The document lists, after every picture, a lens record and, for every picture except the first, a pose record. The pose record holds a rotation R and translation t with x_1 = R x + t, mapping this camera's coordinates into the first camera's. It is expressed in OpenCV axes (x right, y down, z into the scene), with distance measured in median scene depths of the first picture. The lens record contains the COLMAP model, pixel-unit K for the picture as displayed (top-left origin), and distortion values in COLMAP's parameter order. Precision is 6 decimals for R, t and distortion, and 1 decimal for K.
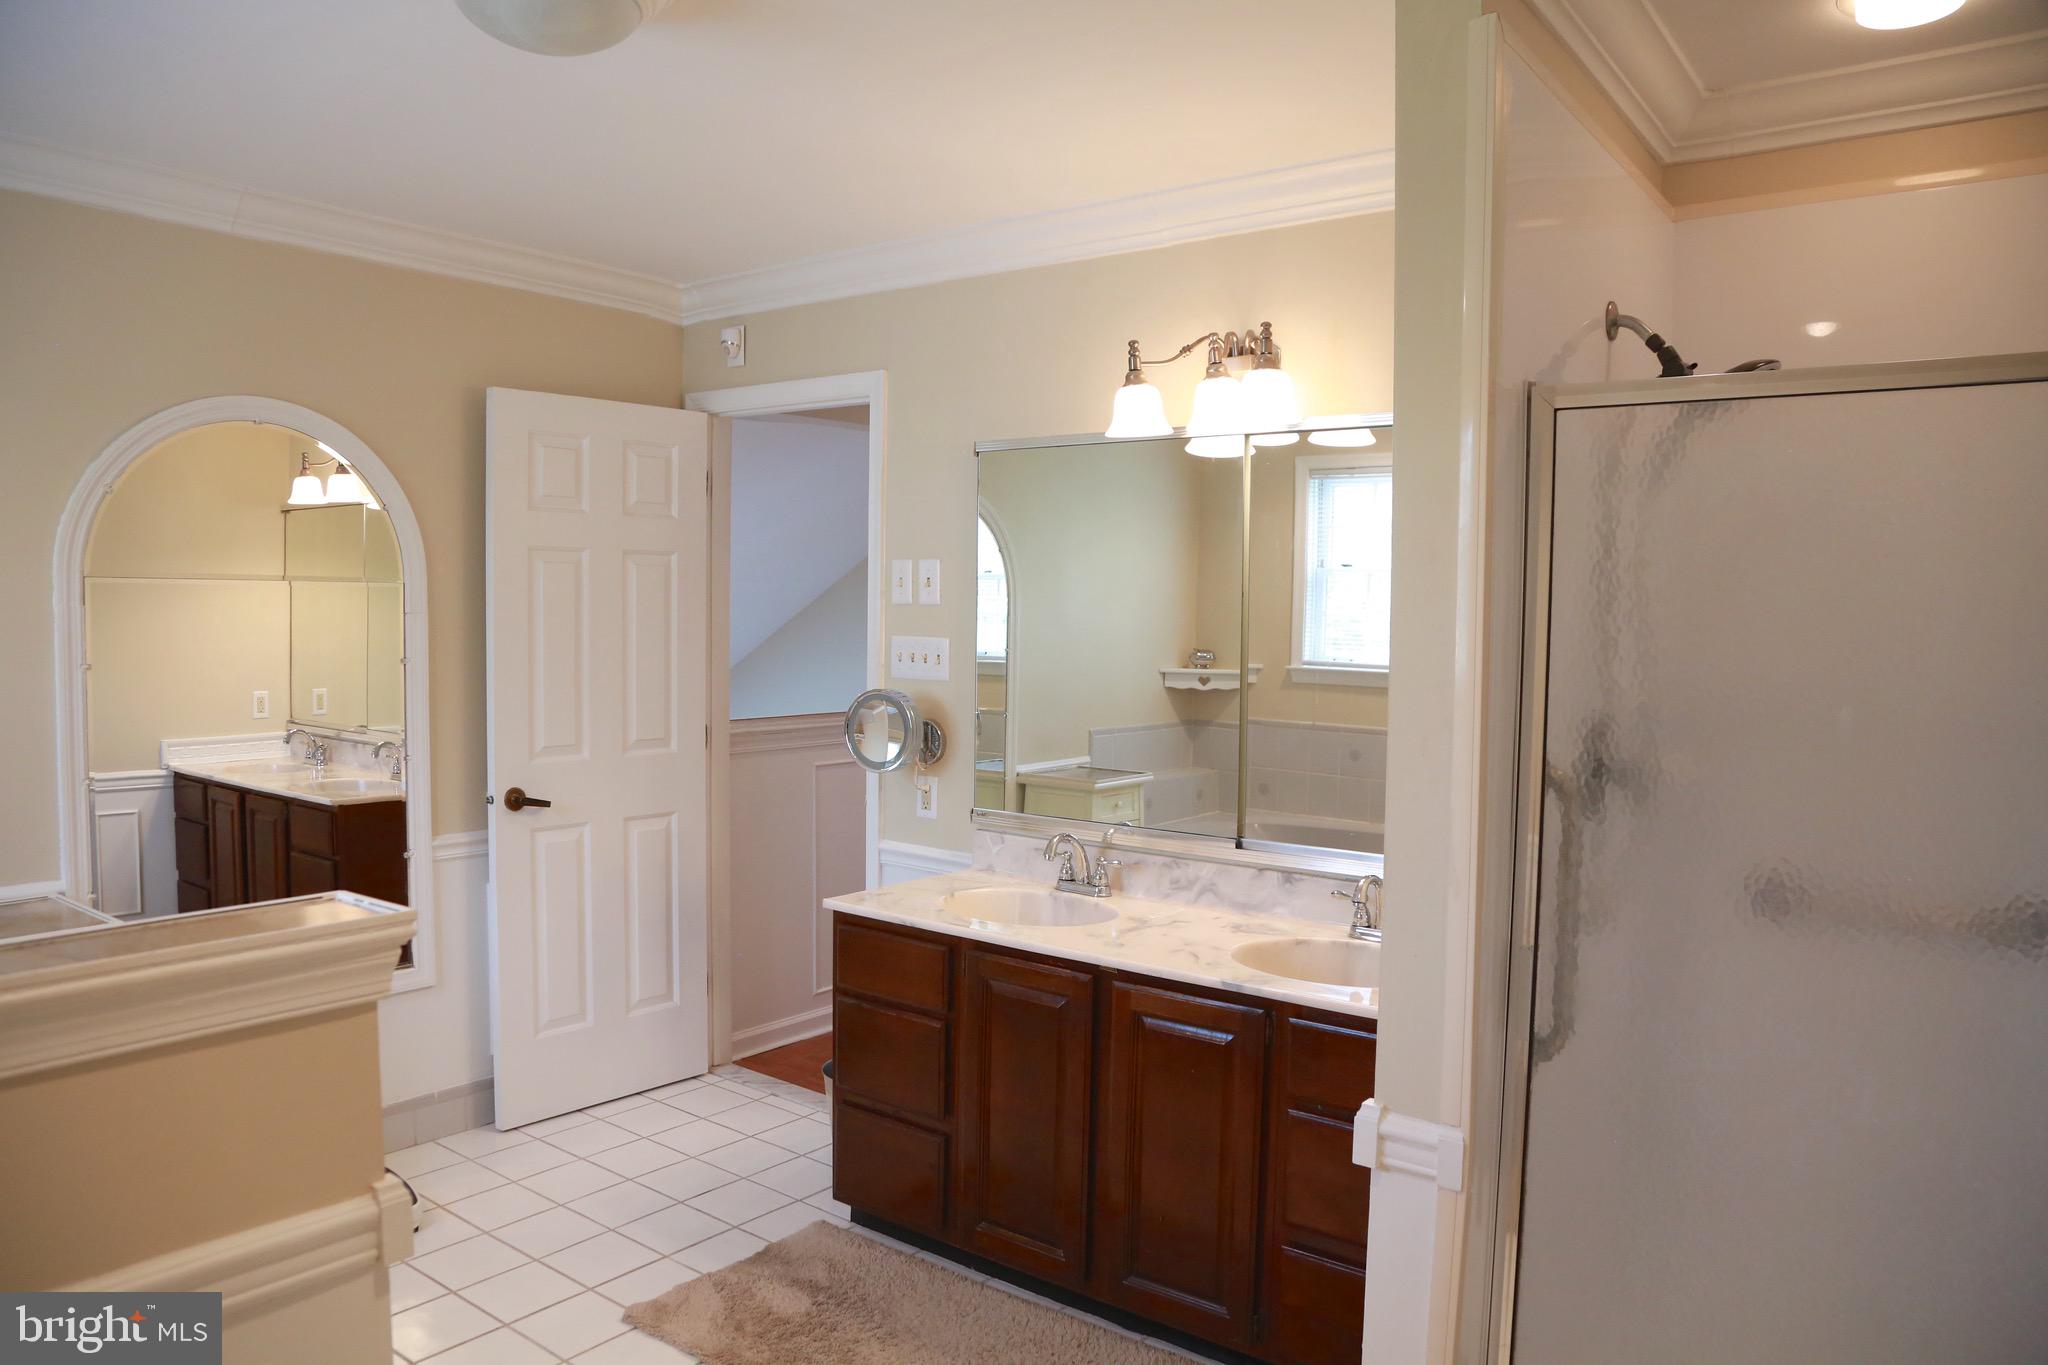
lens RADIAL K [[1380.6, 0, 1024.0], [0, 1380.6, 682.5], [0, 0, 1]] dist [-0.105125, 0.045958]
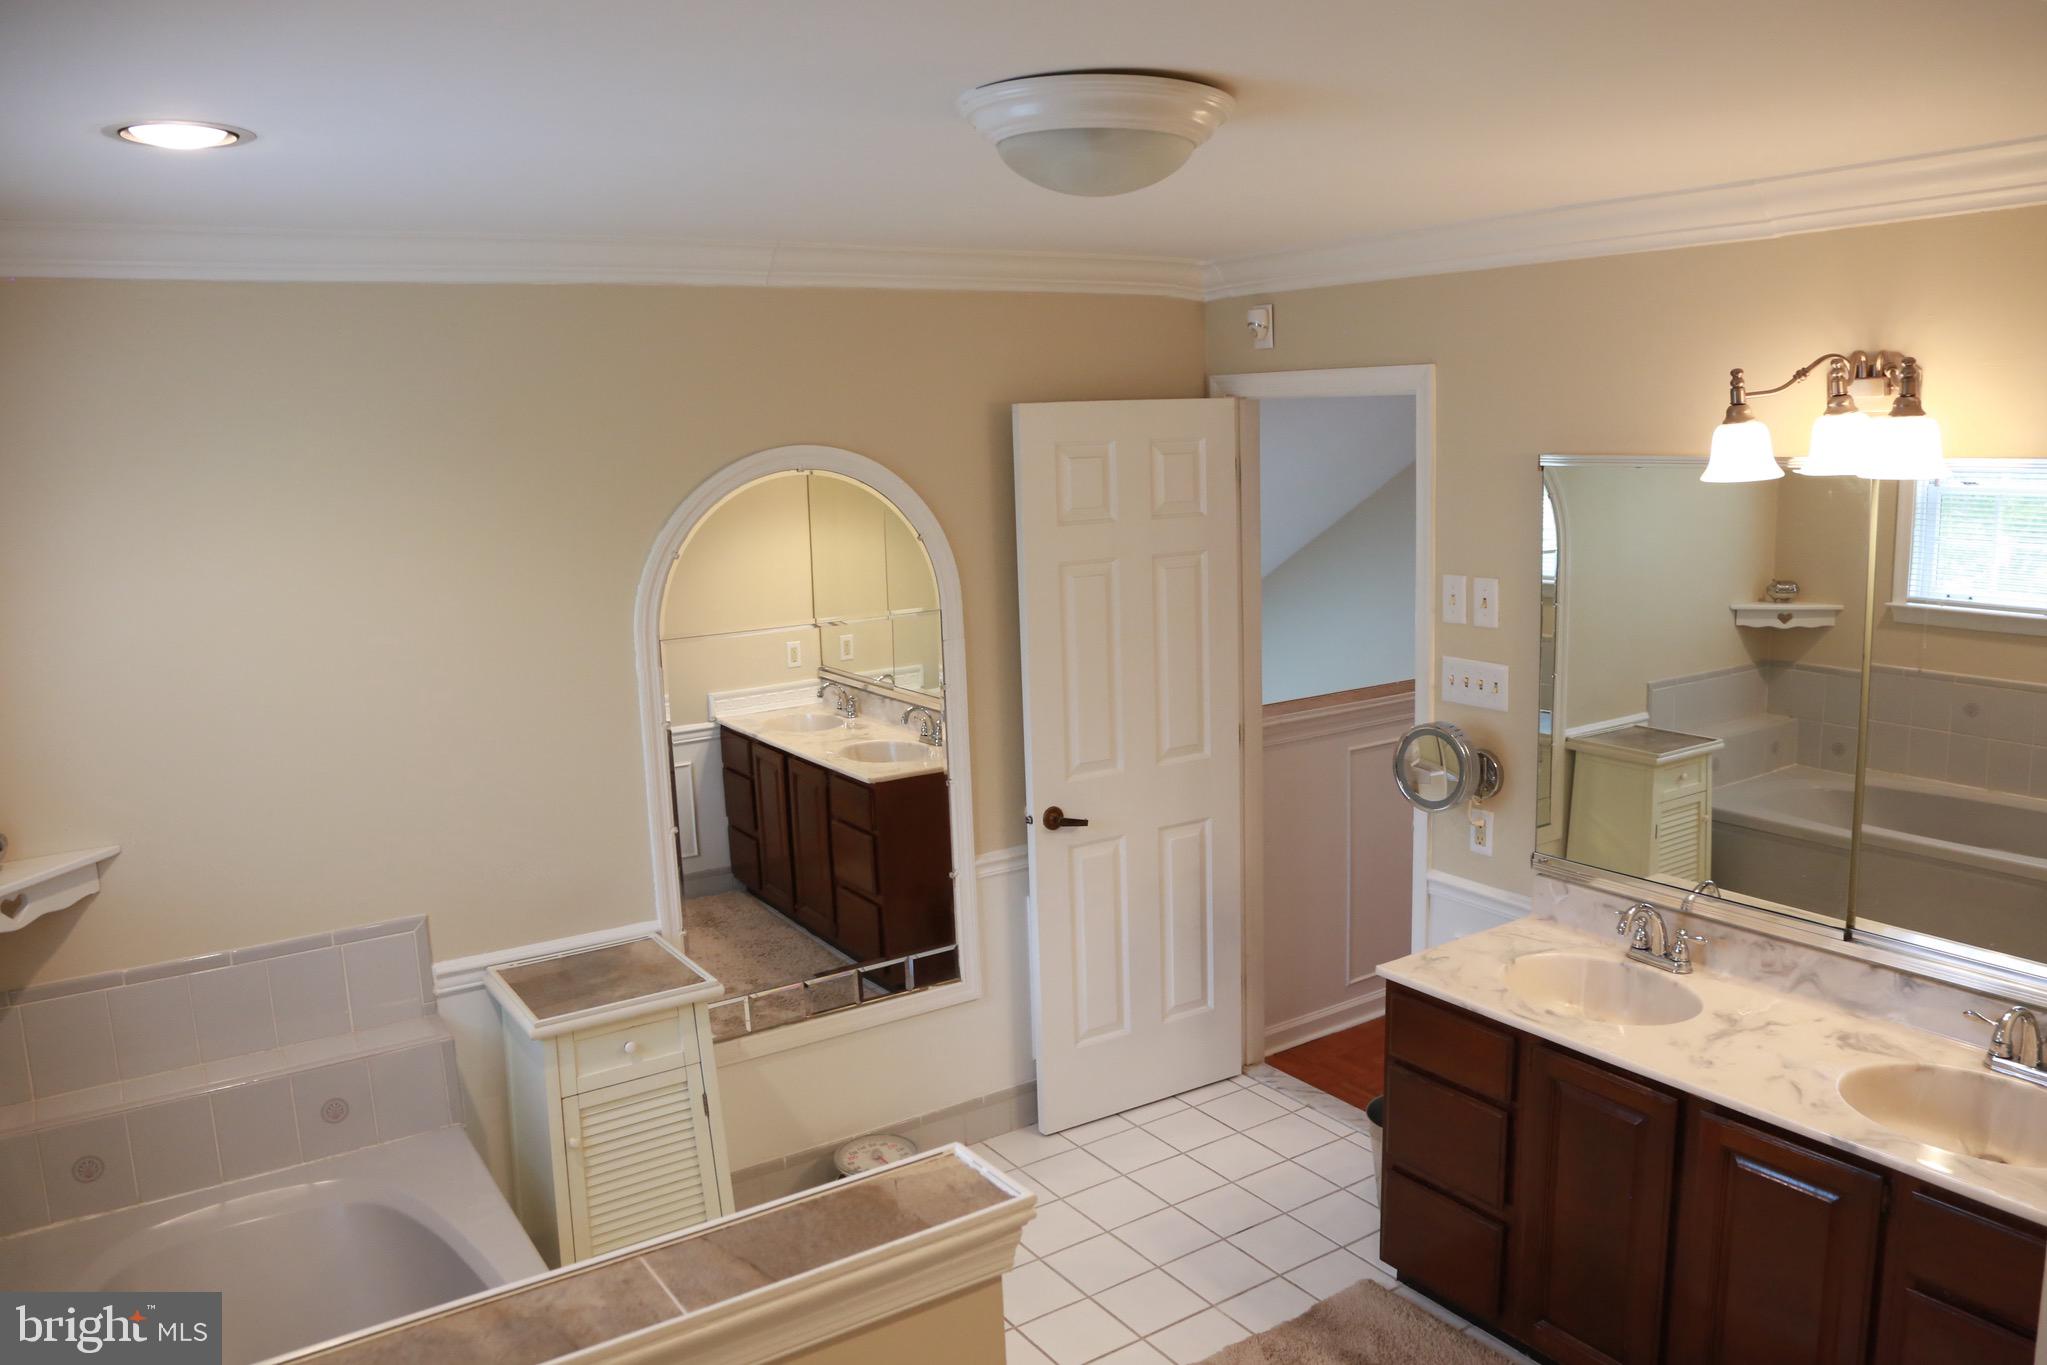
lens RADIAL K [[1476.3, 0, 1061.3], [0, 1476.3, 675.0], [0, 0, 1]] dist [-0.121029, 0.066976]
pose [[0.949368, 0.008005, -0.314065, -0.030794], [0.027142, 0.993848, 0.107379, -0.134695], [0.312993, -0.110467, 0.943309, -0.003985]]
